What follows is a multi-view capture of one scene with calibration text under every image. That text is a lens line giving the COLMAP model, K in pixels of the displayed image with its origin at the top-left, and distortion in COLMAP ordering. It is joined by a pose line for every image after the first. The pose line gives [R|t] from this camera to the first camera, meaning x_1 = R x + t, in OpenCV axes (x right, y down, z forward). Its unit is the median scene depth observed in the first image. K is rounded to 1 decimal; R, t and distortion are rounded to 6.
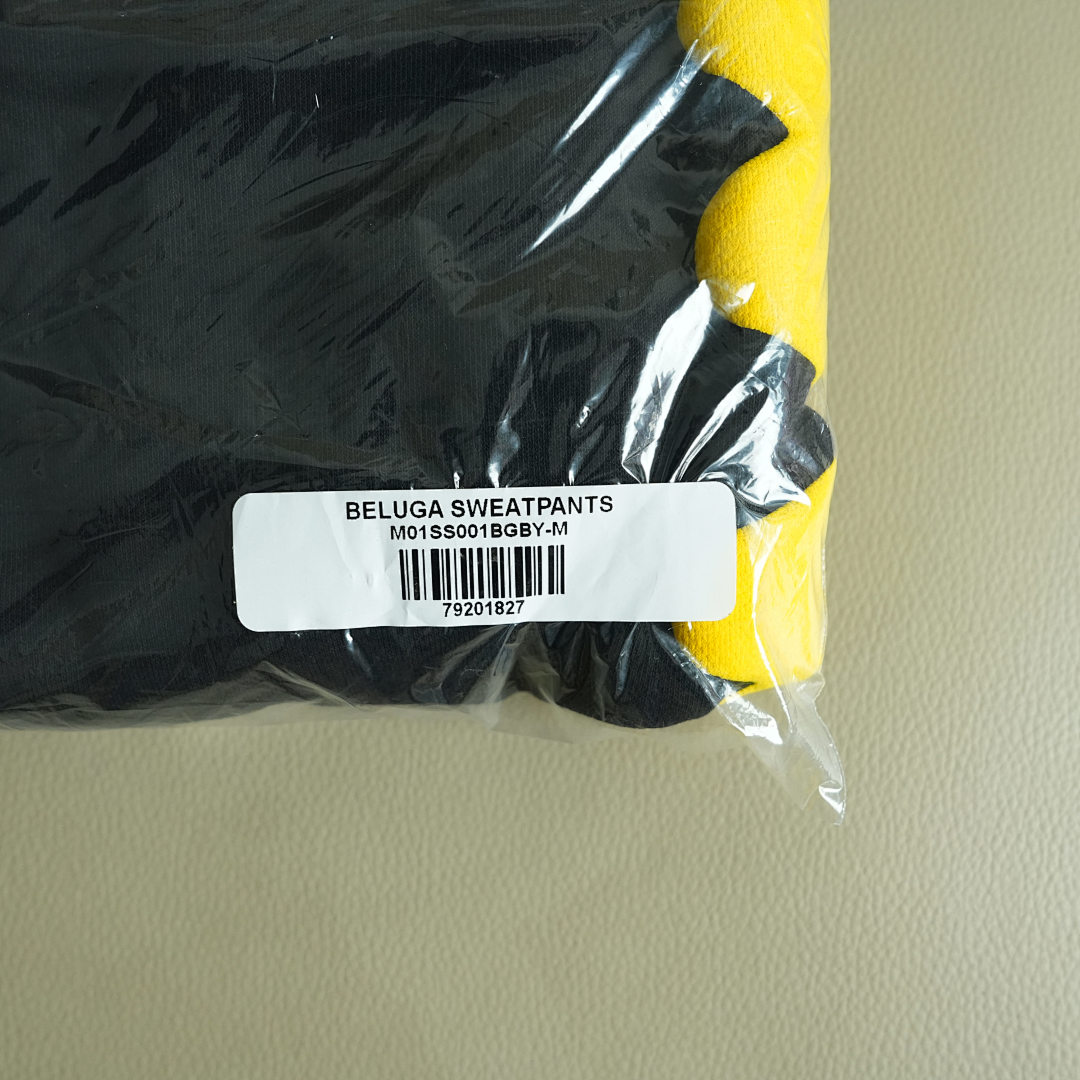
lens RADIAL K [[973.7, 0, 537.8], [0, 973.7, 539.9], [0, 0, 1]] dist [-0.019639, 0.018527]
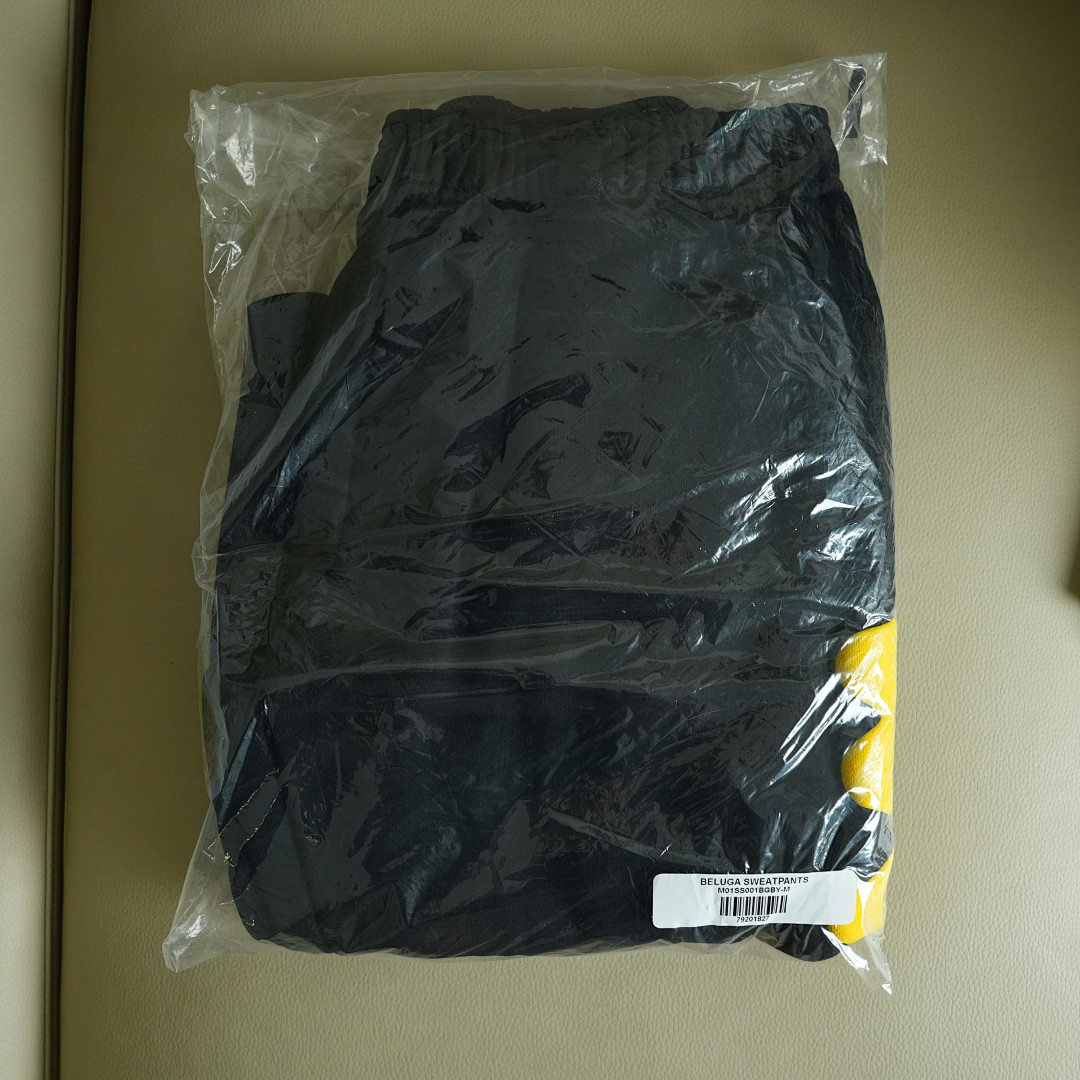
lens RADIAL K [[973.7, 0, 542.1], [0, 973.7, 539.7], [0, 0, 1]] dist [-0.019639, 0.018527]
pose [[0.998691, 0.023545, 0.045411, -0.567699], [-0.024418, 0.999526, 0.018752, -0.723260], [-0.044948, -0.019836, 0.998792, -1.098183]]
